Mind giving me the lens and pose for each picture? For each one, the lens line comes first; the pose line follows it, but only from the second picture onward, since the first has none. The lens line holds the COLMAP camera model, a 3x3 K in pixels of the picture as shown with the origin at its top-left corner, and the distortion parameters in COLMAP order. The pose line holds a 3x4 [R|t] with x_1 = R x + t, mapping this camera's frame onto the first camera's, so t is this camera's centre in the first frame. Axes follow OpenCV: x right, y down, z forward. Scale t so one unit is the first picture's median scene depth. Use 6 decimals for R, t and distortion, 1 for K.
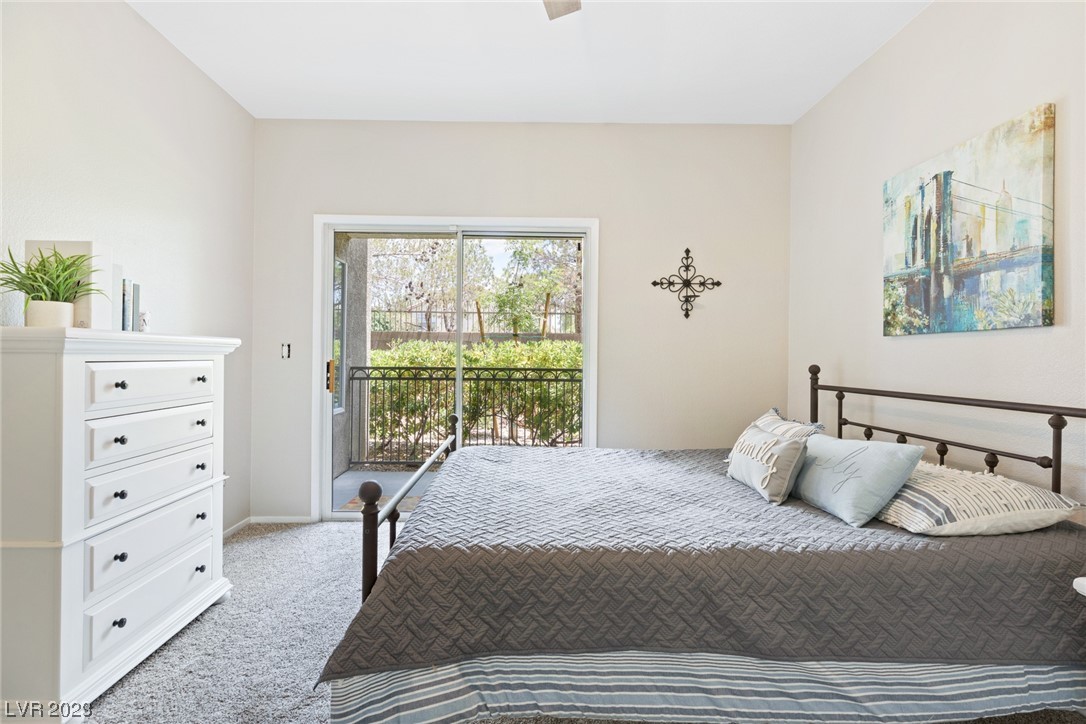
lens RADIAL K [[502.7, 0, 533.8], [0, 502.7, 356.8], [0, 0, 1]] dist [0.003940, -0.000281]
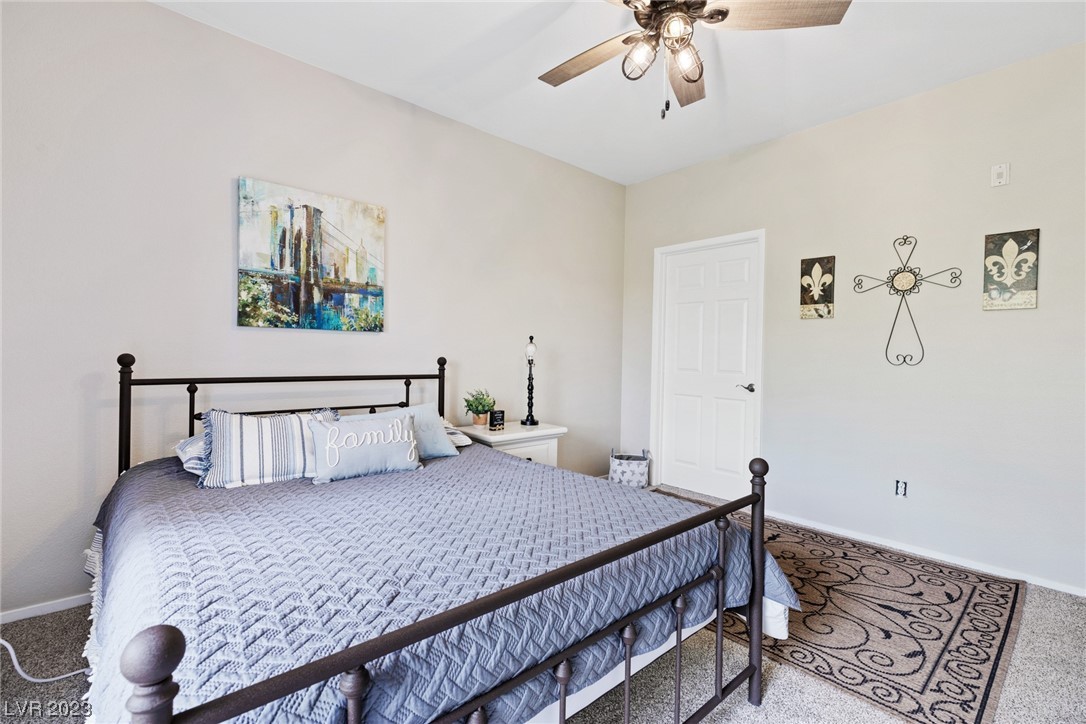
lens RADIAL K [[482.7, 0, 548.7], [0, 482.7, 357.6], [0, 0, 1]] dist [0.003845, 0.000332]
pose [[-0.651543, -0.026511, 0.758148, -0.518266], [-0.026620, 0.999573, 0.012076, -0.004507], [-0.758144, -0.012314, -0.651971, 1.257969]]
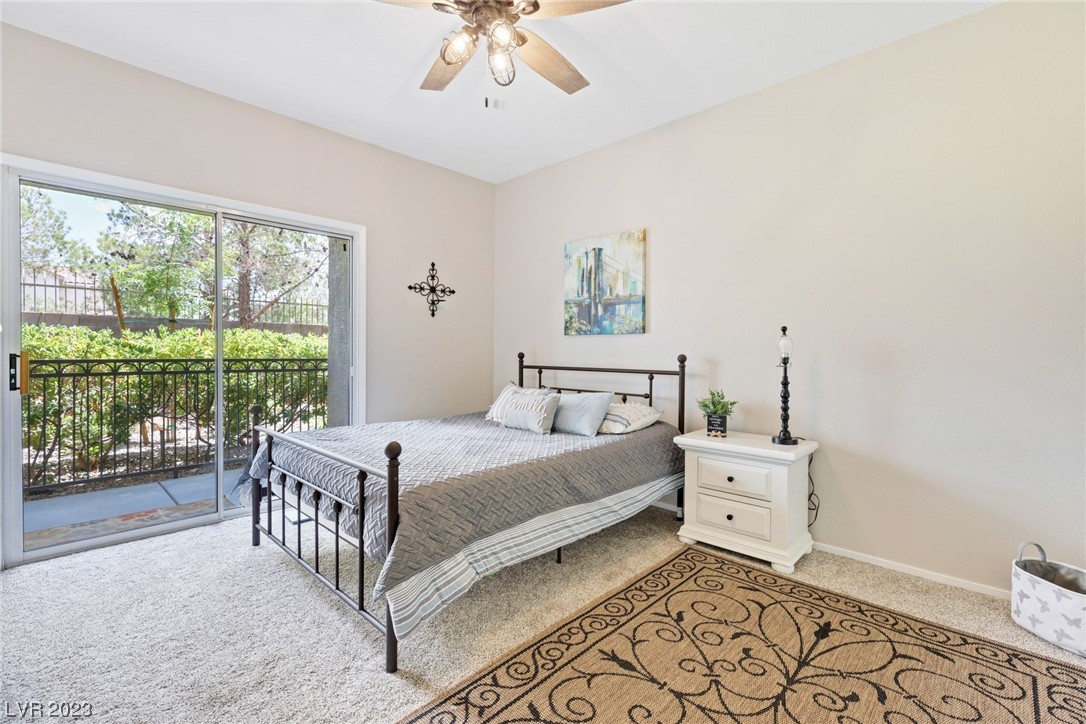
lens RADIAL K [[482.7, 0, 548.7], [0, 482.7, 357.6], [0, 0, 1]] dist [0.003845, 0.000332]
pose [[0.699459, -0.018822, 0.714425, -0.549092], [-0.000674, 0.999635, 0.026995, -0.009525], [-0.714672, -0.019363, 0.699191, -0.111220]]
